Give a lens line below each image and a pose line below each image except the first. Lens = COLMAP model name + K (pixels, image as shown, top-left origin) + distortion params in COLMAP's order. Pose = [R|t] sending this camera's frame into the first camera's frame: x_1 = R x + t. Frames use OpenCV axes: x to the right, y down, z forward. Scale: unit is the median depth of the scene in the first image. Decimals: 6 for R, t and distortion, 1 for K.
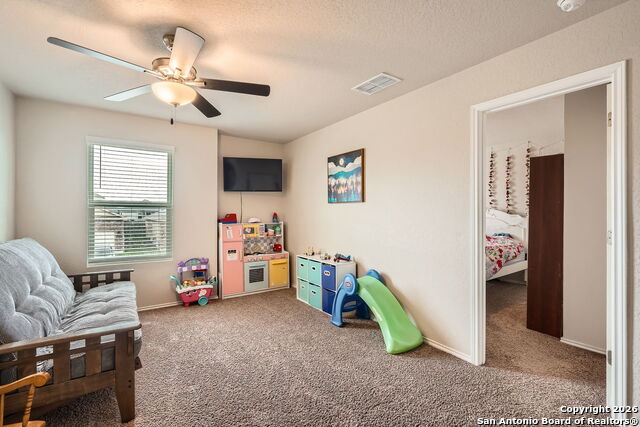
lens RADIAL K [[293.9, 0, 318.9], [0, 293.9, 214.8], [0, 0, 1]] dist [-0.000226, -0.000118]
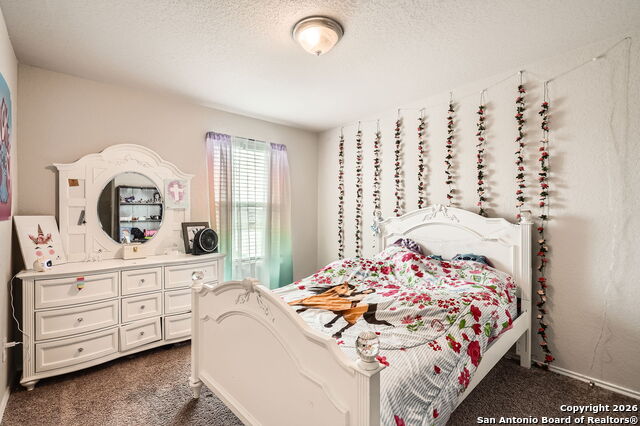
lens RADIAL K [[293.9, 0, 318.9], [0, 293.9, 214.3], [0, 0, 1]] dist [-0.000226, -0.000118]
pose [[0.992855, 0.000038, 0.119323, 0.314619], [0.000531, 0.999989, -0.004731, -0.004808], [-0.119322, 0.004760, 0.992844, 0.547925]]
